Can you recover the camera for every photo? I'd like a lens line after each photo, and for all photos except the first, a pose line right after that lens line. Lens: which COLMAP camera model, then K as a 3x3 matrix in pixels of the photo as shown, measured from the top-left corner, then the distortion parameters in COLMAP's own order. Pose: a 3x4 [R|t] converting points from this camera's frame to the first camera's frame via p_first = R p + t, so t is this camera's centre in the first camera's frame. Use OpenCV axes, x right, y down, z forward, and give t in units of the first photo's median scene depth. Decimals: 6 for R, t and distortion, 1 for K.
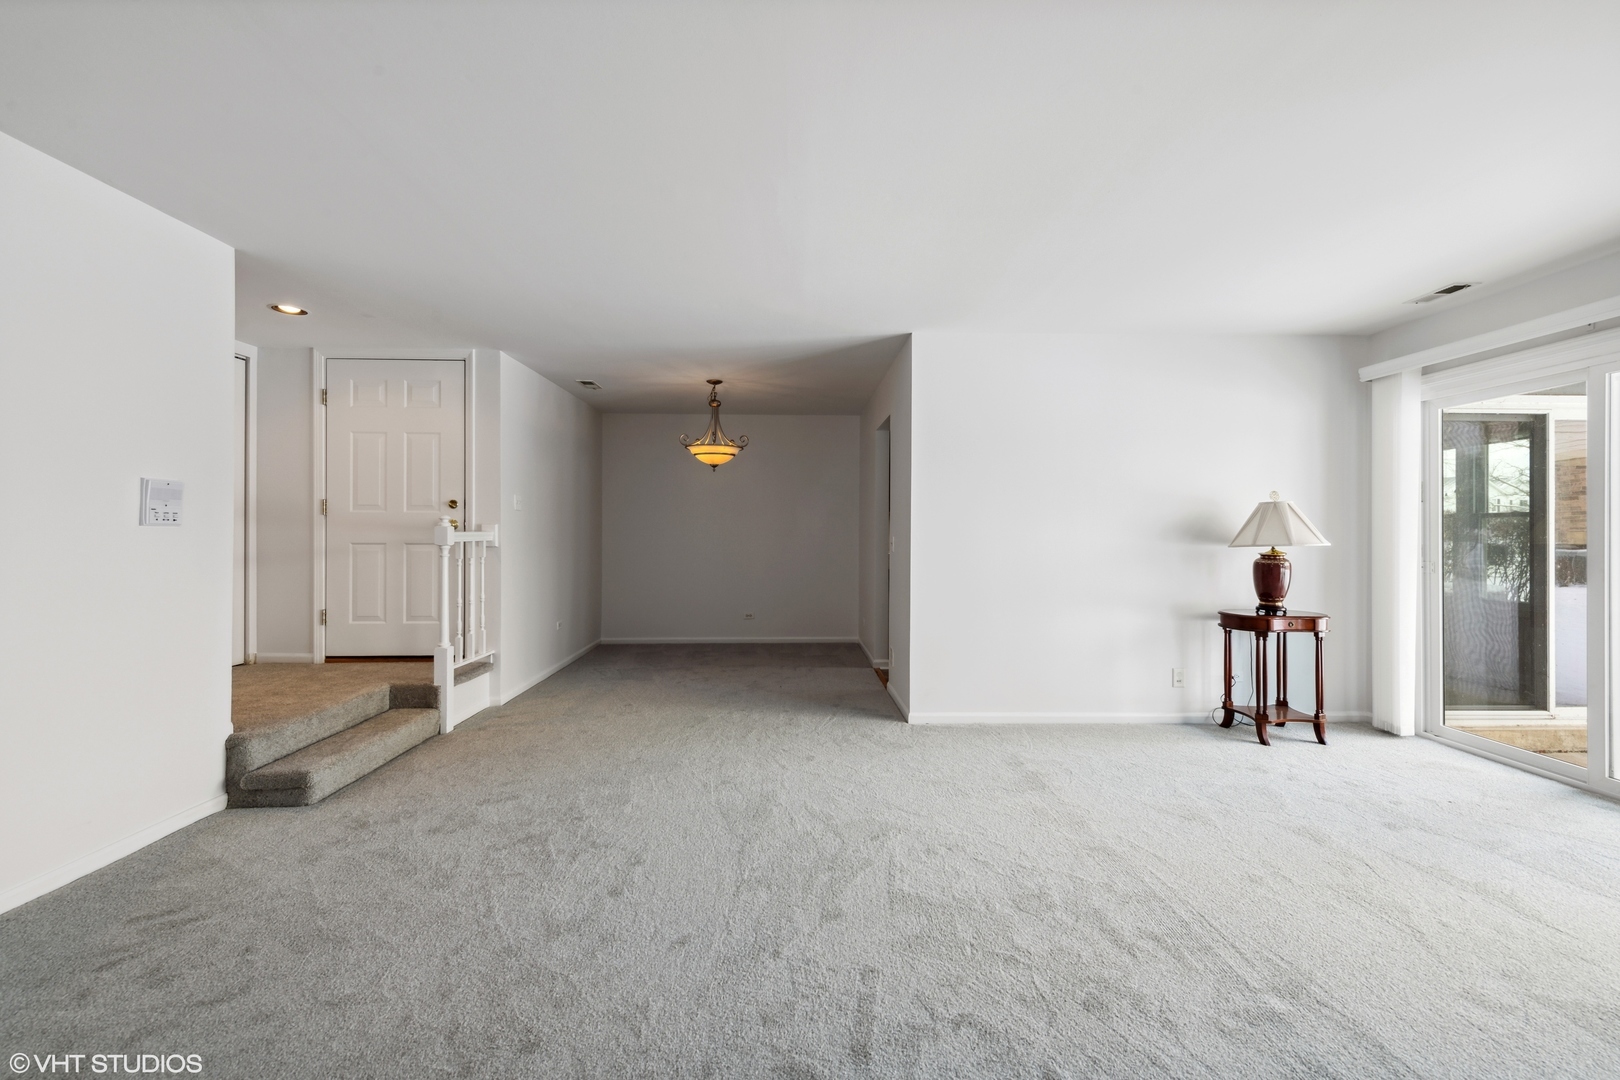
lens RADIAL K [[681.2, 0, 810.3], [0, 681.2, 530.9], [0, 0, 1]] dist [-0.000614, -0.000071]
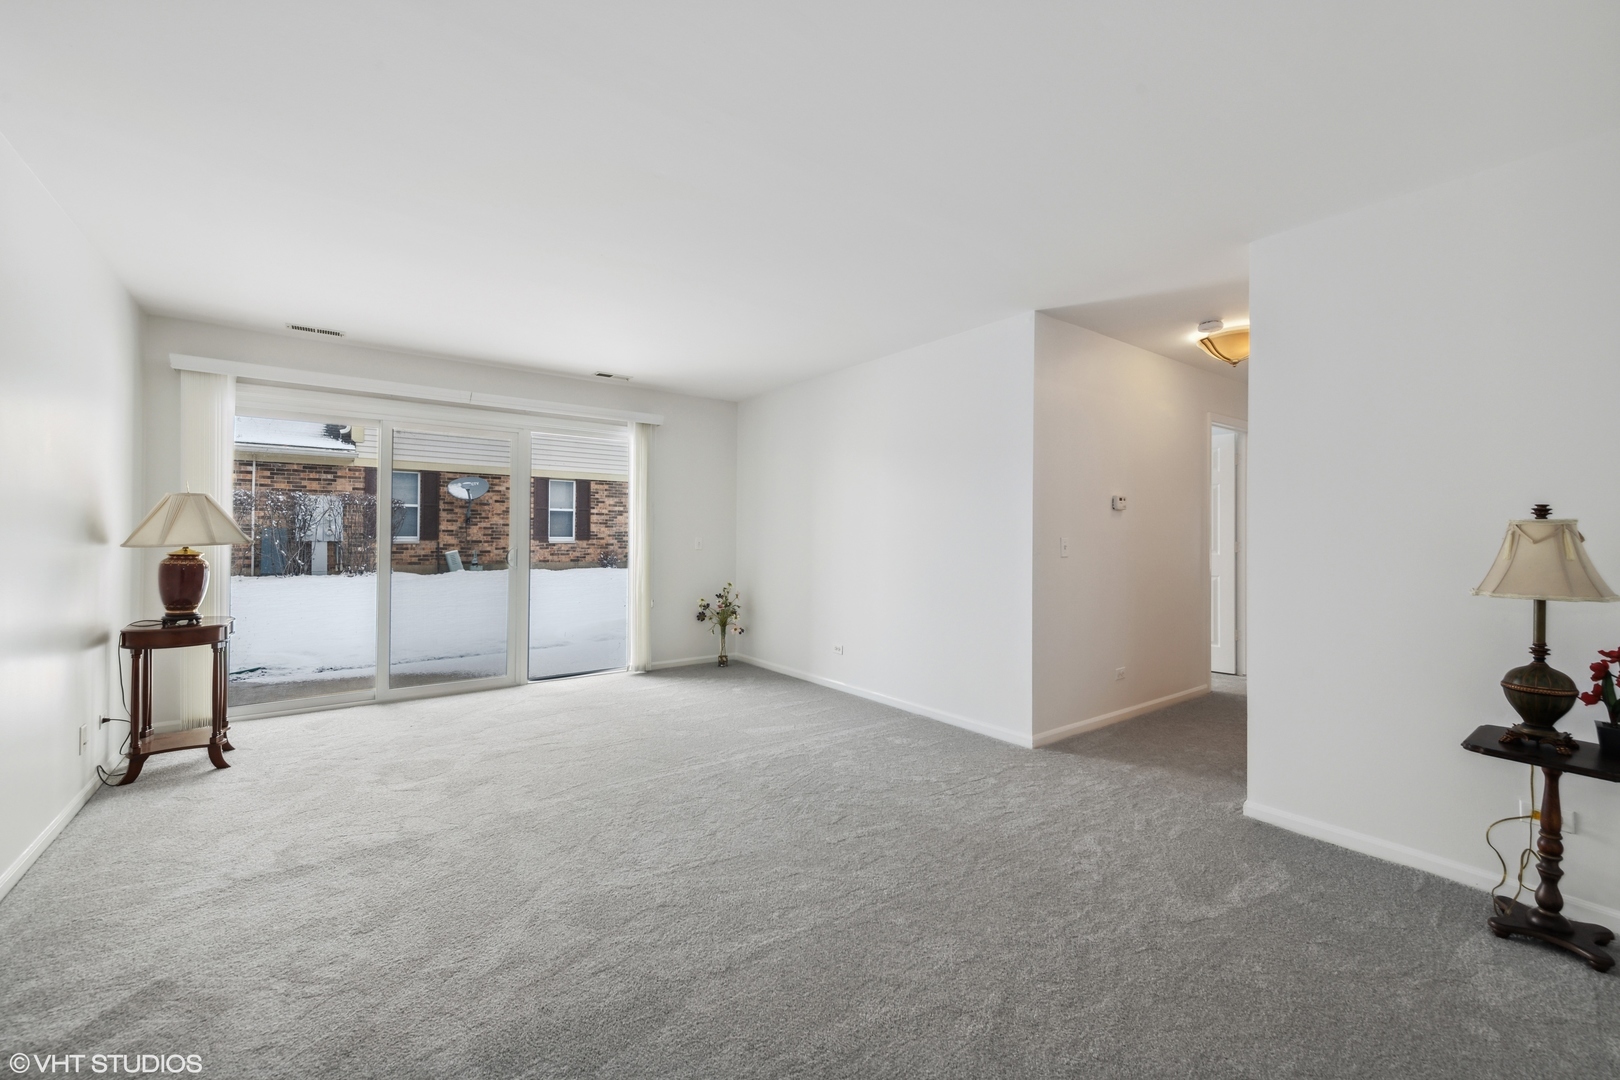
lens RADIAL K [[646.1, 0, 809.3], [0, 646.1, 538.6], [0, 0, 1]] dist [0.001171, 0.000099]
pose [[-0.578634, -0.006537, 0.815561, -0.457217], [-0.007210, 0.999970, 0.002900, 0.006887], [-0.815556, -0.004202, -0.578663, 0.855059]]
